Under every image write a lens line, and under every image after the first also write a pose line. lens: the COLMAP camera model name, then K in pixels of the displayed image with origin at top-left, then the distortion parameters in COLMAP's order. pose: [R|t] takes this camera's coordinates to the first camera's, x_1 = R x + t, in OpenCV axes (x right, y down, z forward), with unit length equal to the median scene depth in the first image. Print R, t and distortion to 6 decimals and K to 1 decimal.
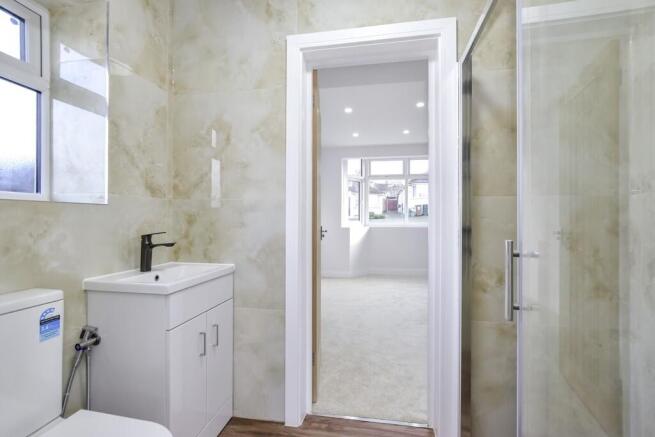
lens RADIAL K [[288.4, 0, 327.5], [0, 288.4, 218.5], [0, 0, 1]] dist [-0.004675, 0.000377]
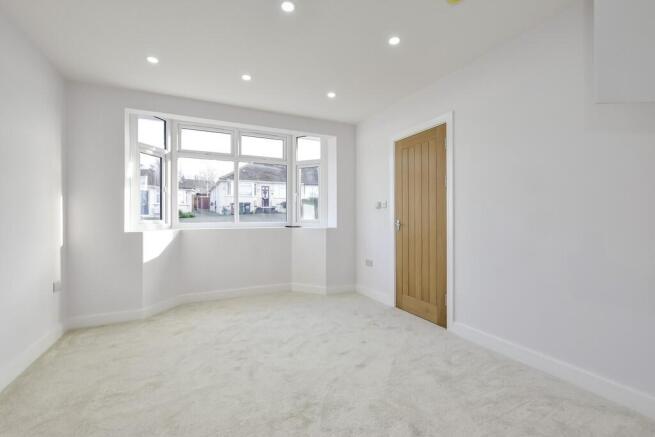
lens RADIAL K [[288.4, 0, 327.5], [0, 288.4, 218.5], [0, 0, 1]] dist [-0.004675, 0.000377]
pose [[0.806118, -0.002389, 0.591751, 0.031024], [0.001033, 0.999996, 0.002630, 0.003262], [-0.591755, -0.001509, 0.806117, 0.275633]]
